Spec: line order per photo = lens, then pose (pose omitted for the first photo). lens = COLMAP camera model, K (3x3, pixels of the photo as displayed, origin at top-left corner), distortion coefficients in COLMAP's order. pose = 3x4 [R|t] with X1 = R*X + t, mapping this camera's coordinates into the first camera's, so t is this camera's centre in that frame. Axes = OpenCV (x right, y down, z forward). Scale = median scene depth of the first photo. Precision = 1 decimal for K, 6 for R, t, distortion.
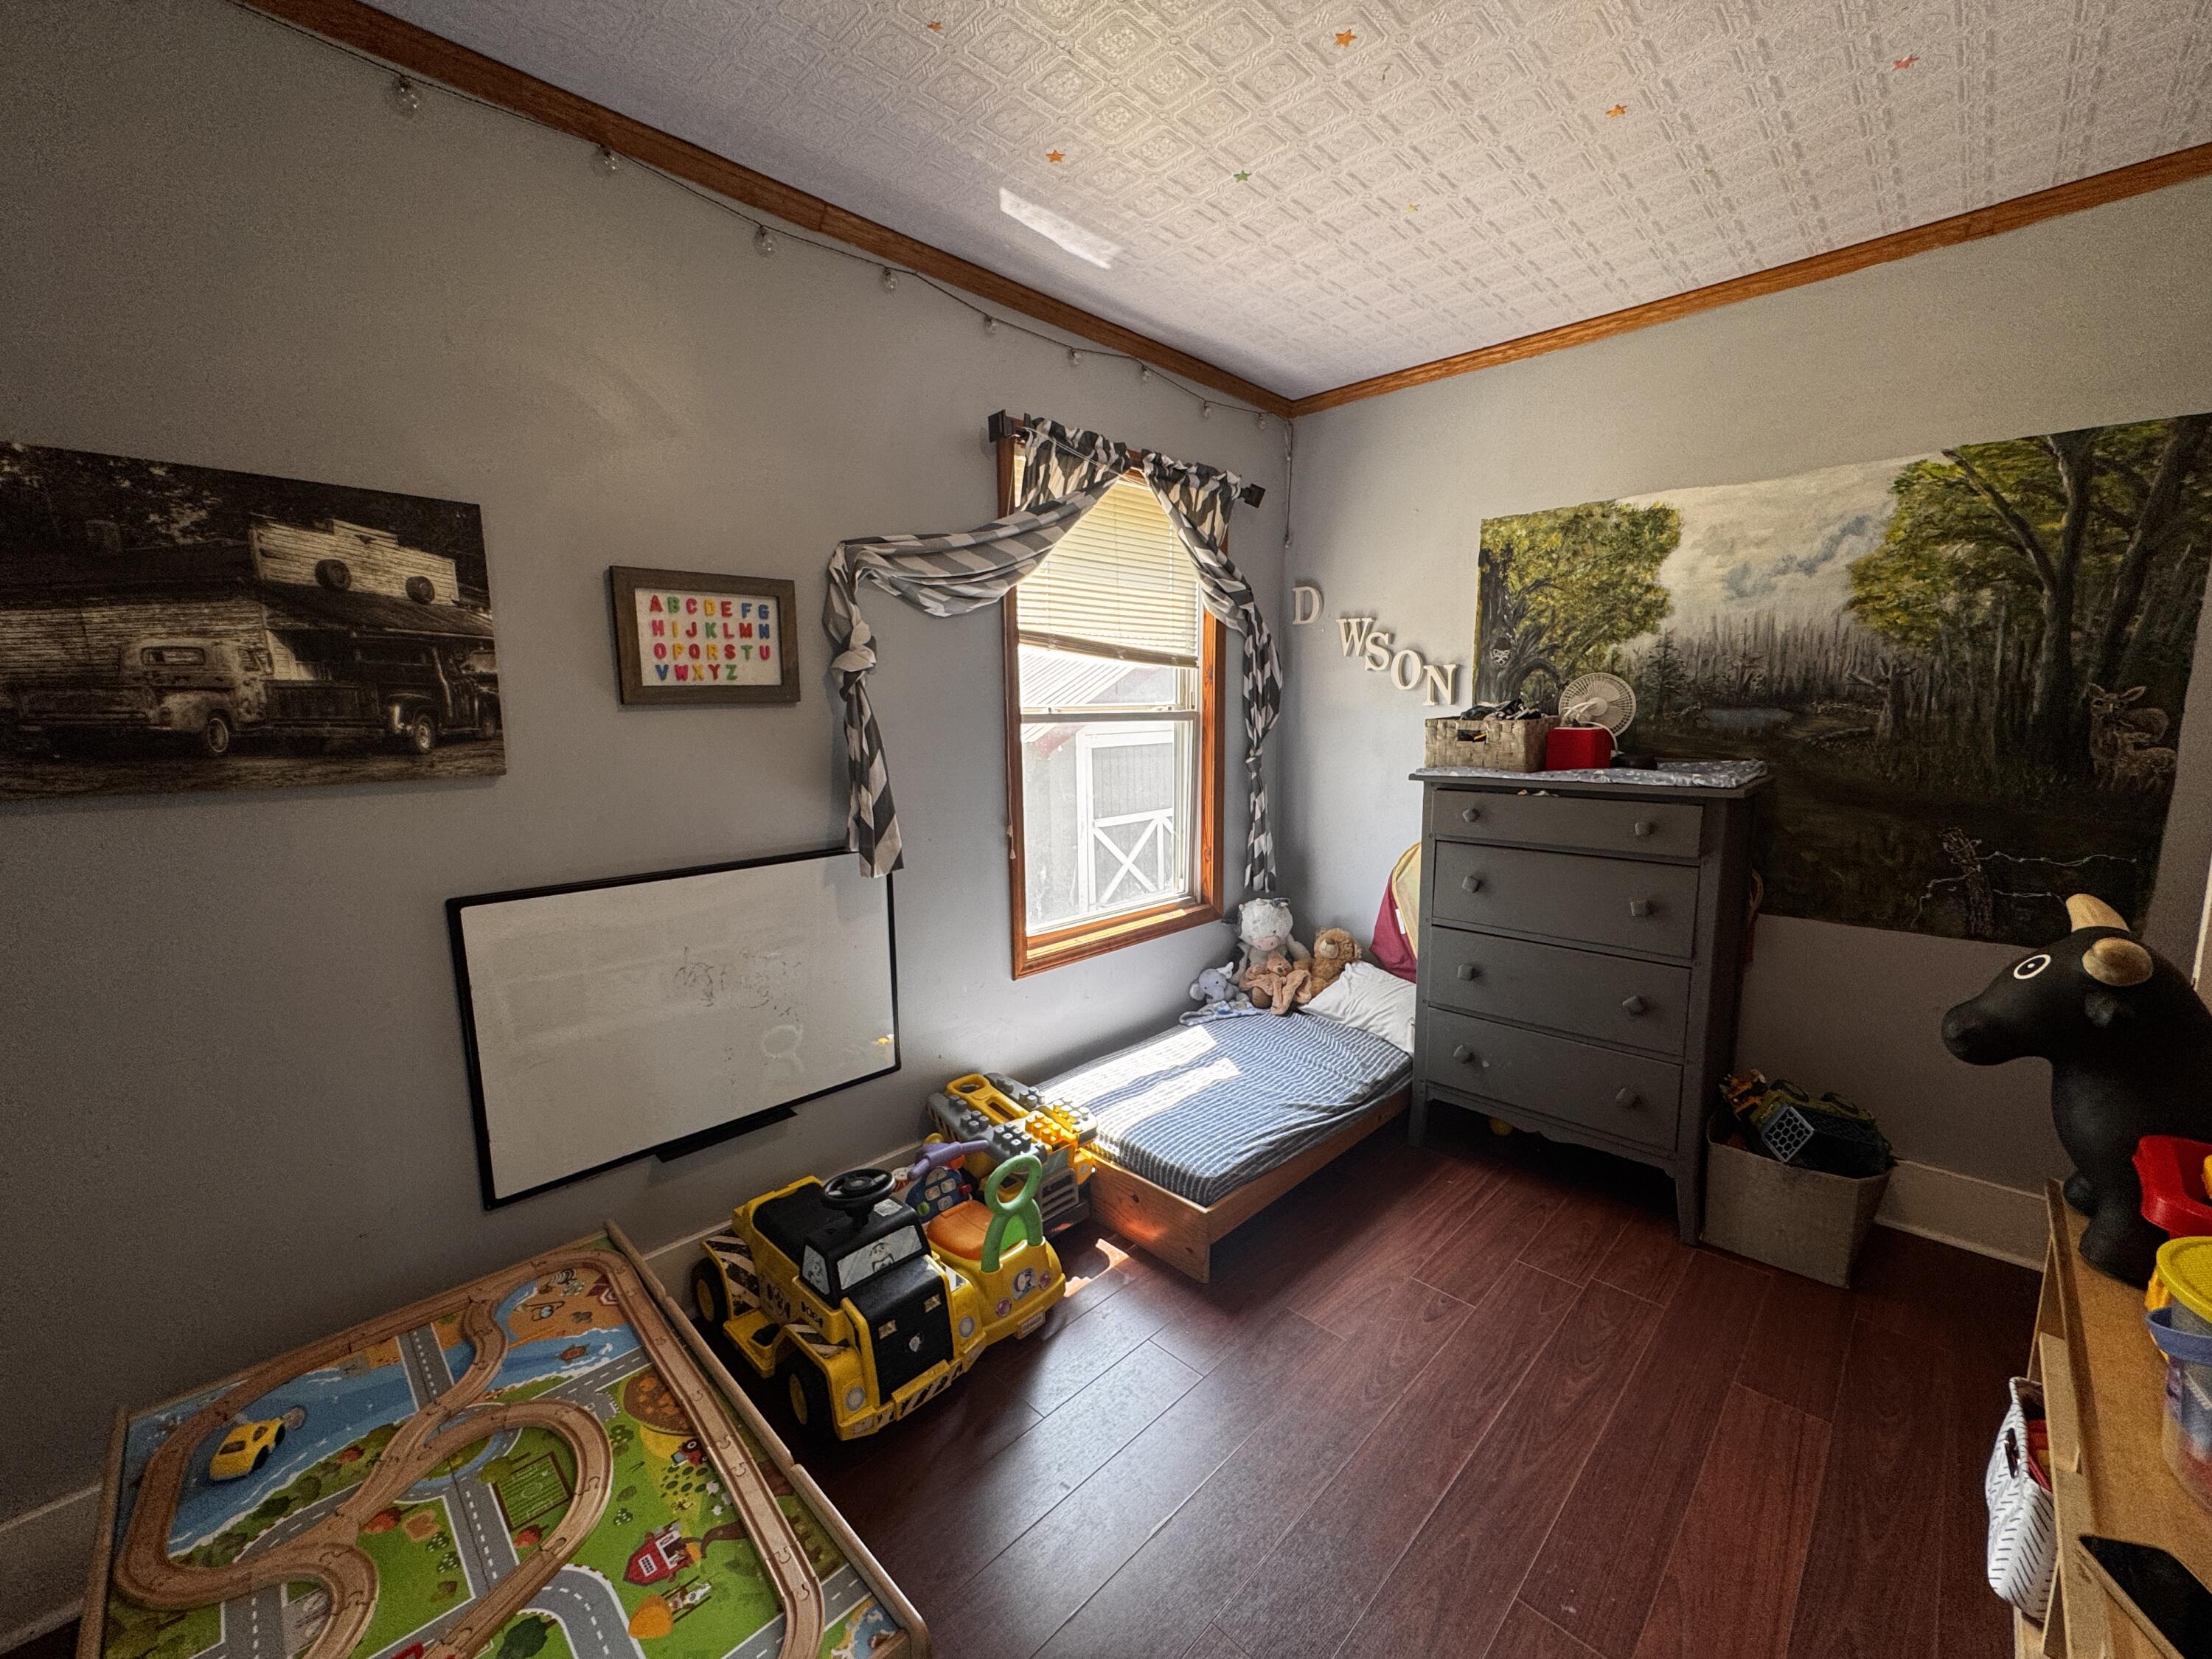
lens RADIAL K [[882.8, 0, 1106.9], [0, 882.8, 829.7], [0, 0, 1]] dist [-0.002010, -0.000240]
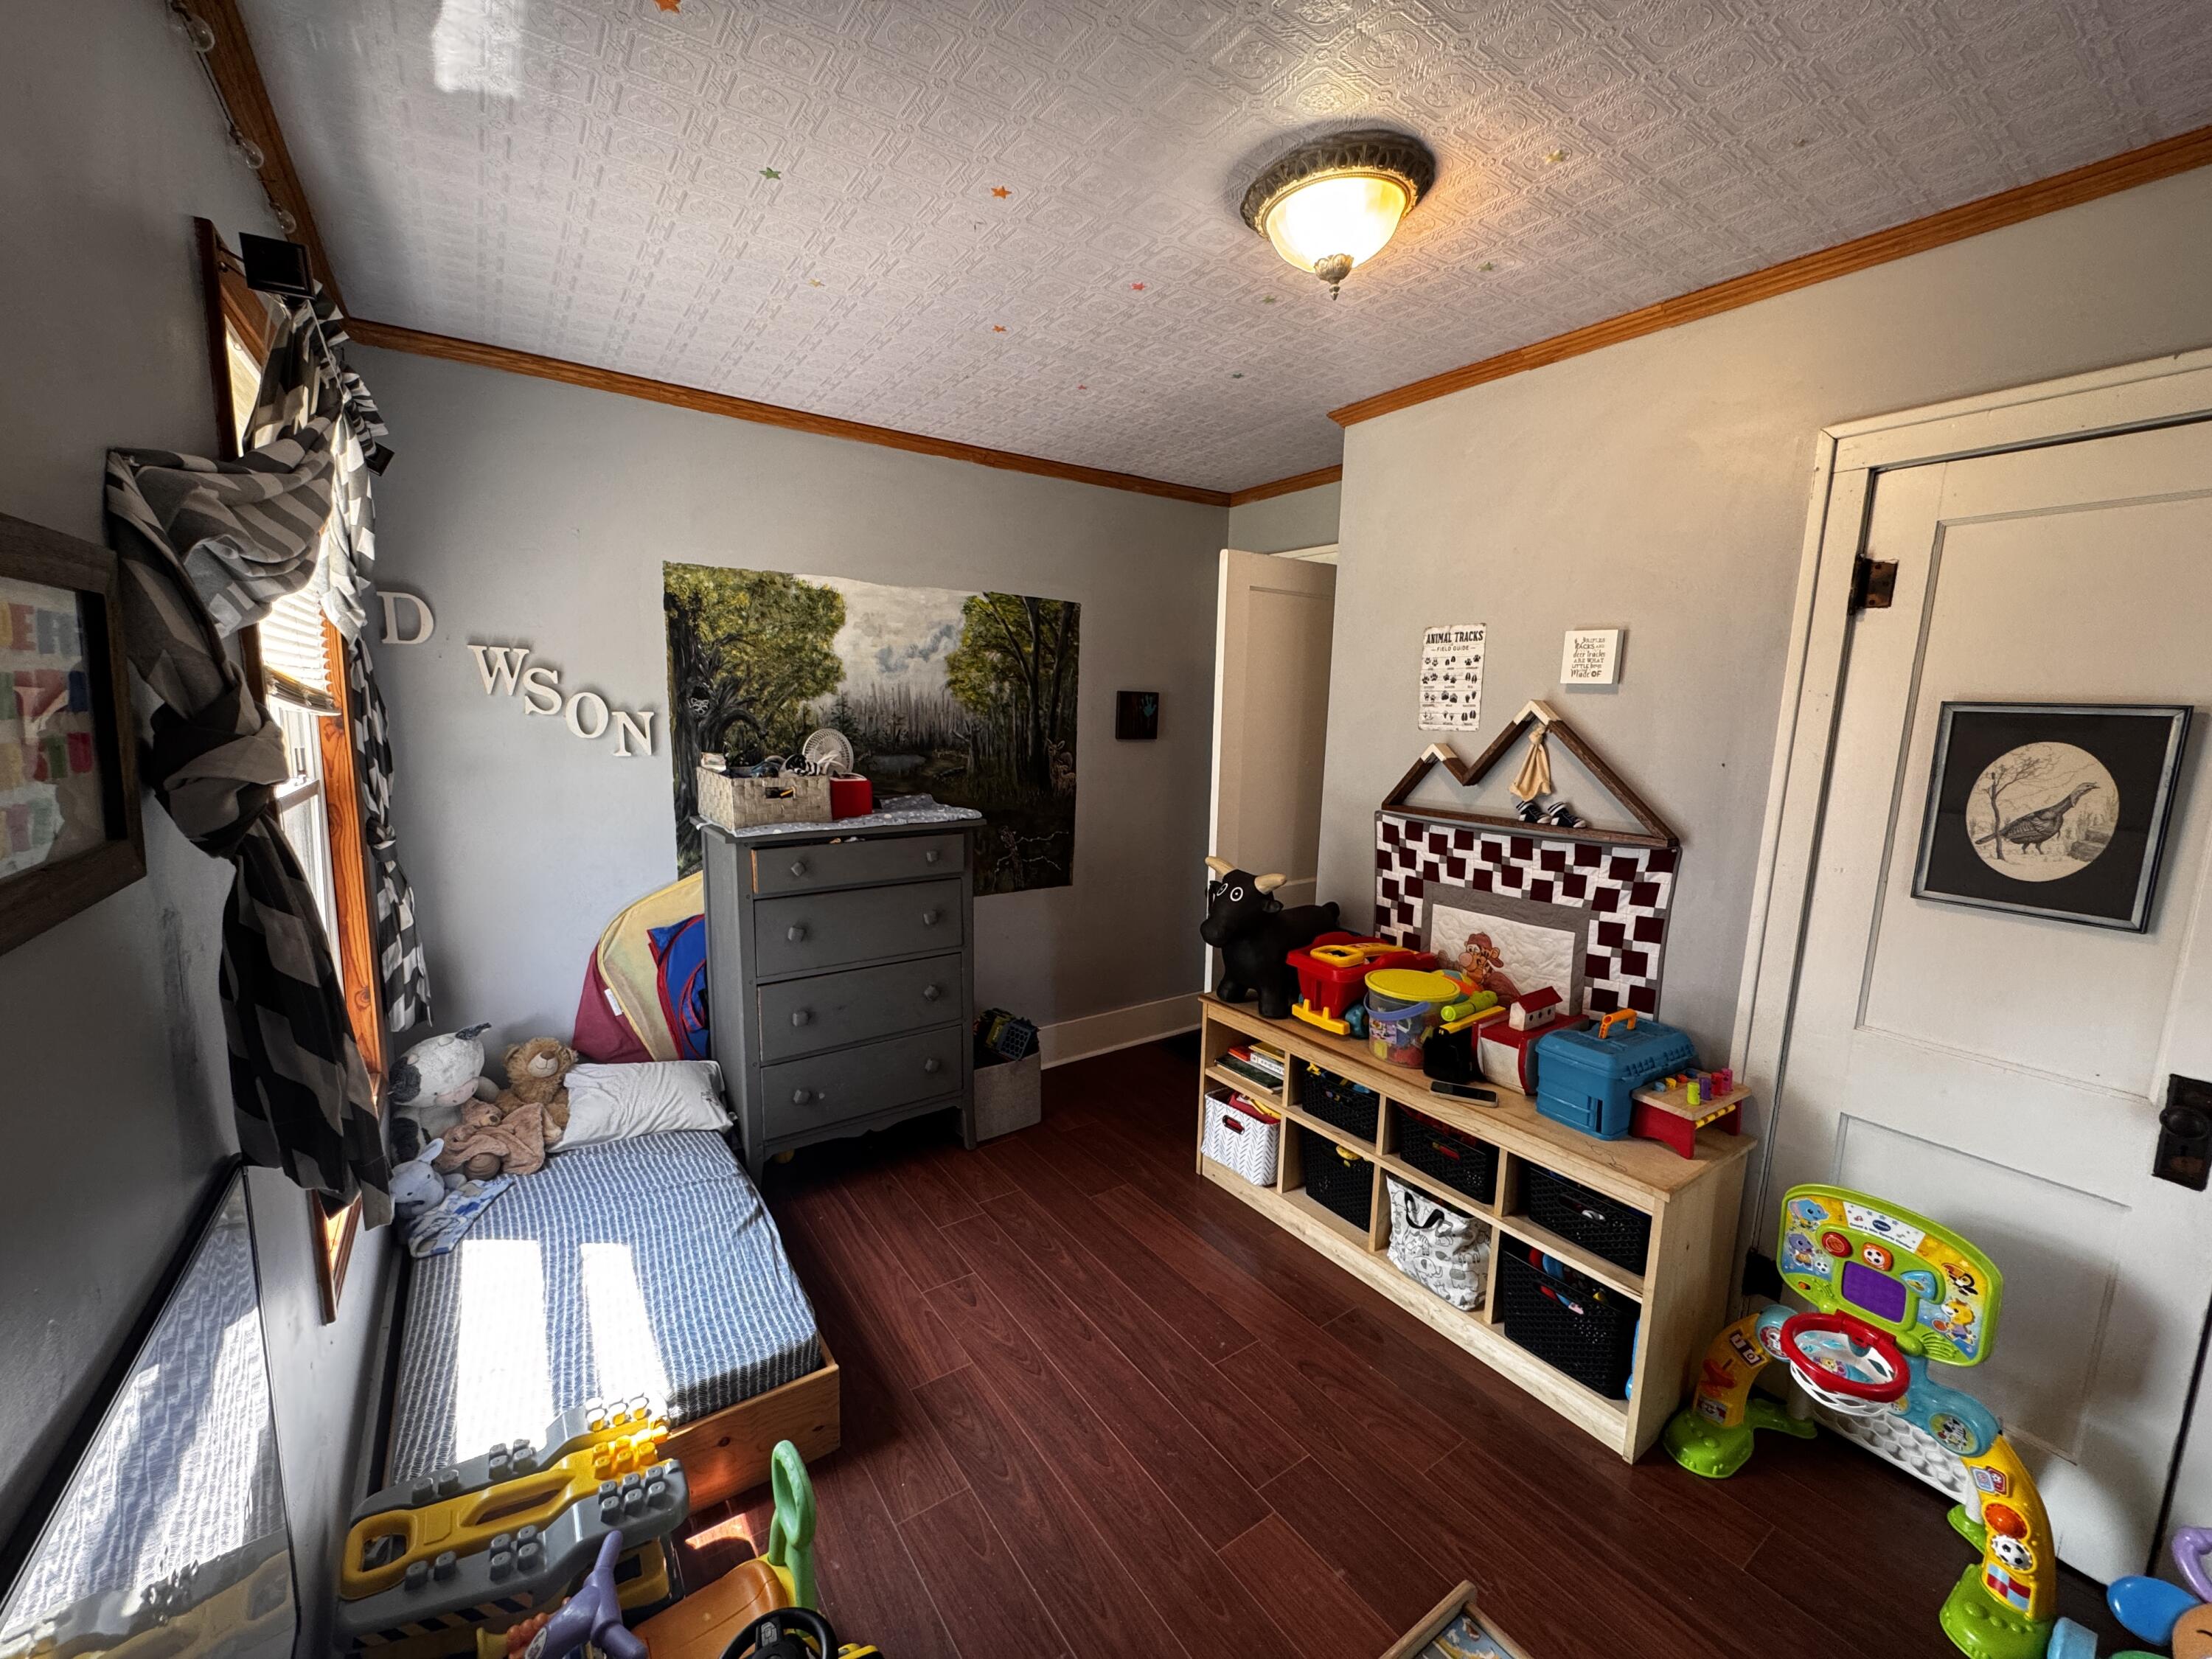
lens RADIAL K [[882.8, 0, 1105.3], [0, 882.8, 831.6], [0, 0, 1]] dist [-0.002010, -0.000240]
pose [[0.182198, -0.129128, 0.974746, -0.517277], [0.117483, 0.987097, 0.108804, -0.127712], [-0.976218, 0.094692, 0.195017, 0.433047]]
